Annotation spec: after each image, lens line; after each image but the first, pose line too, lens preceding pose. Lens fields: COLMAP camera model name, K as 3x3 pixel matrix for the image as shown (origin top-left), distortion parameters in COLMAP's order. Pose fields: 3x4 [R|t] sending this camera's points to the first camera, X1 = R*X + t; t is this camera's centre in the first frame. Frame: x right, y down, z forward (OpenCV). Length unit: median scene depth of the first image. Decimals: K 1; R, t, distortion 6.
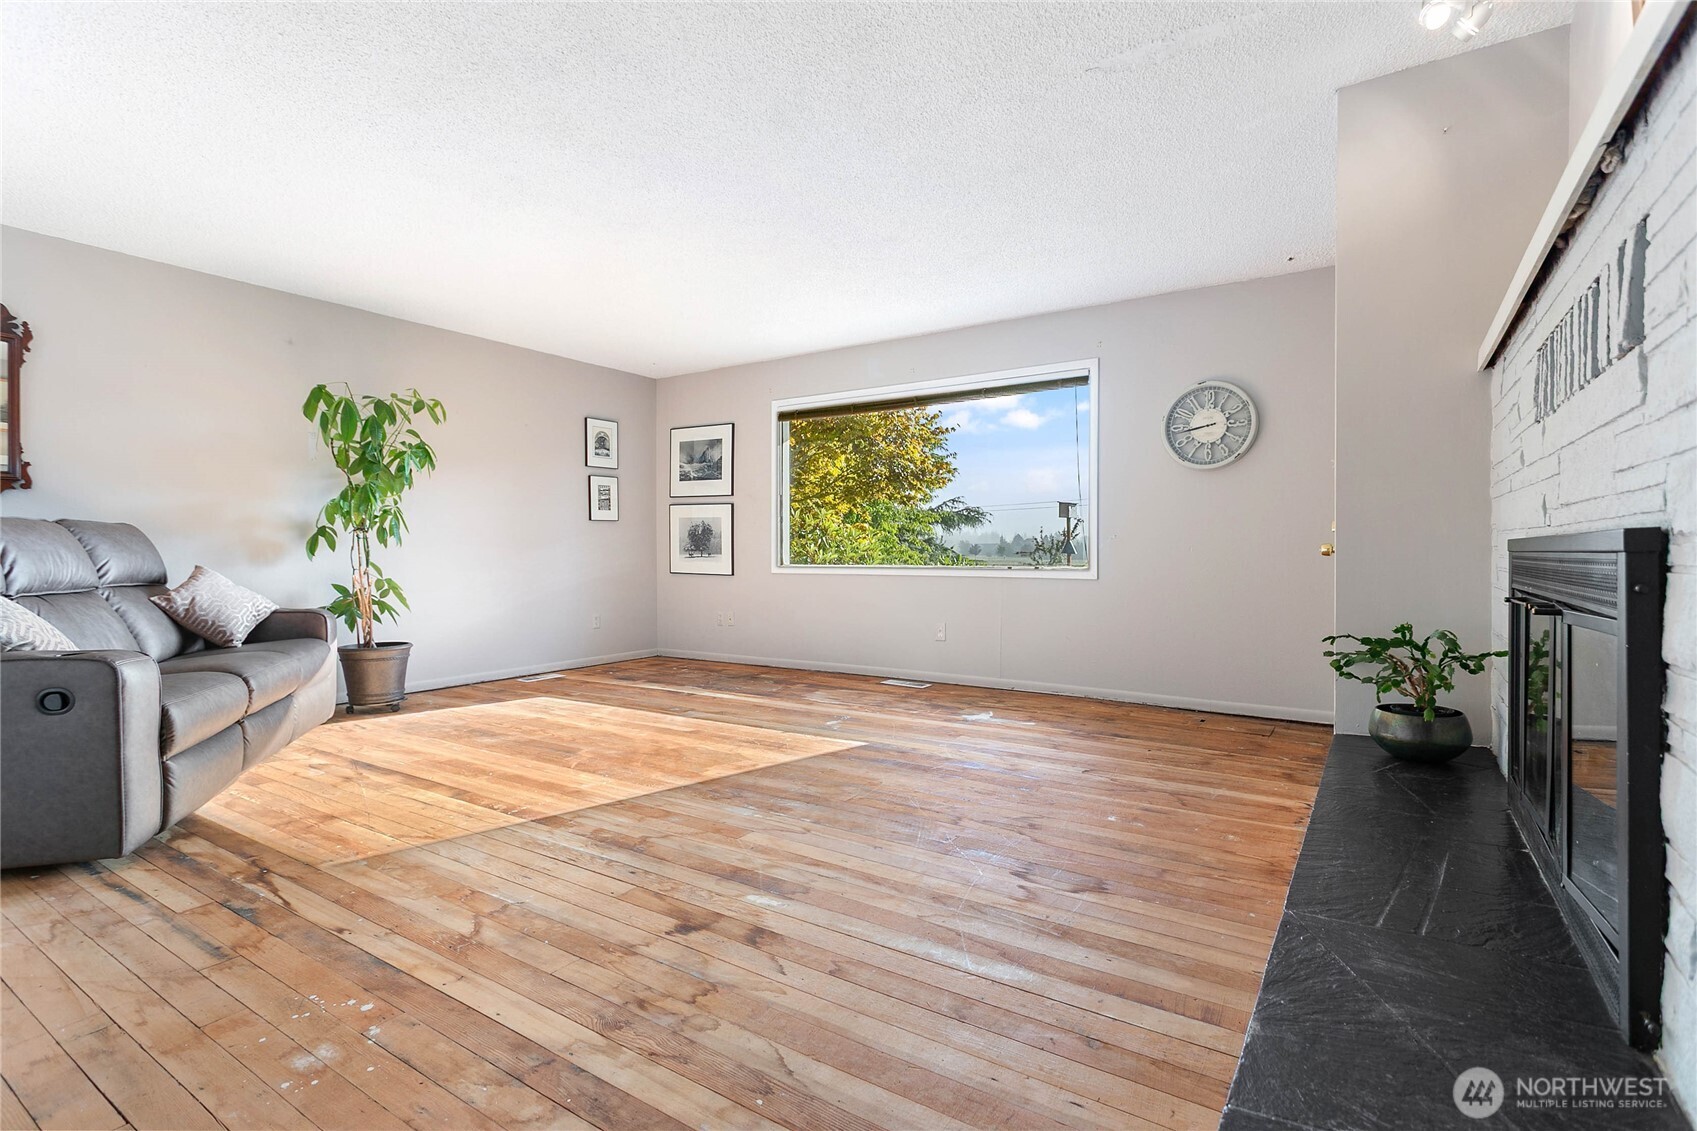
lens RADIAL K [[800.9, 0, 846.5], [0, 800.9, 550.0], [0, 0, 1]] dist [0.001082, 0.000100]
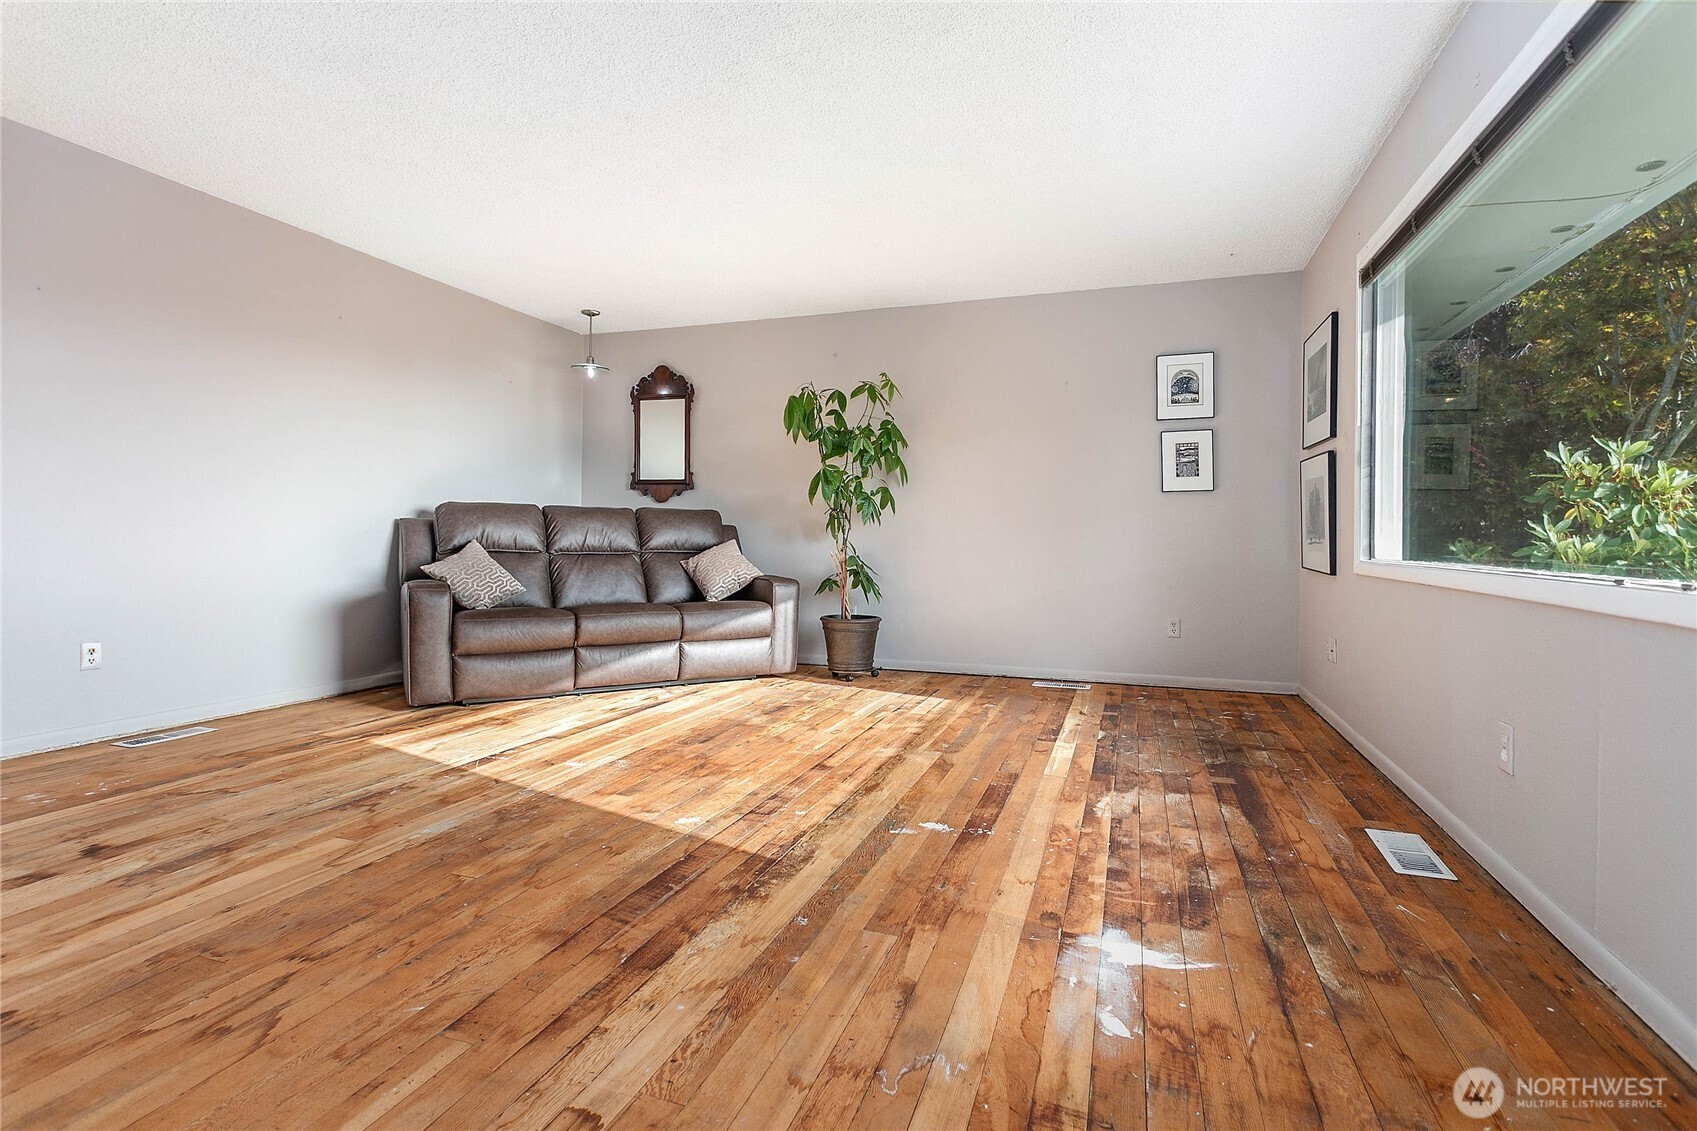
lens RADIAL K [[821.6, 0, 842.0], [0, 821.6, 535.0], [0, 0, 1]] dist [0.002161, 0.001209]
pose [[0.231488, 0.005473, -0.972822, 0.621733], [-0.008212, 0.999960, 0.003671, 0.004857], [0.972803, 0.007139, 0.231524, 0.919408]]
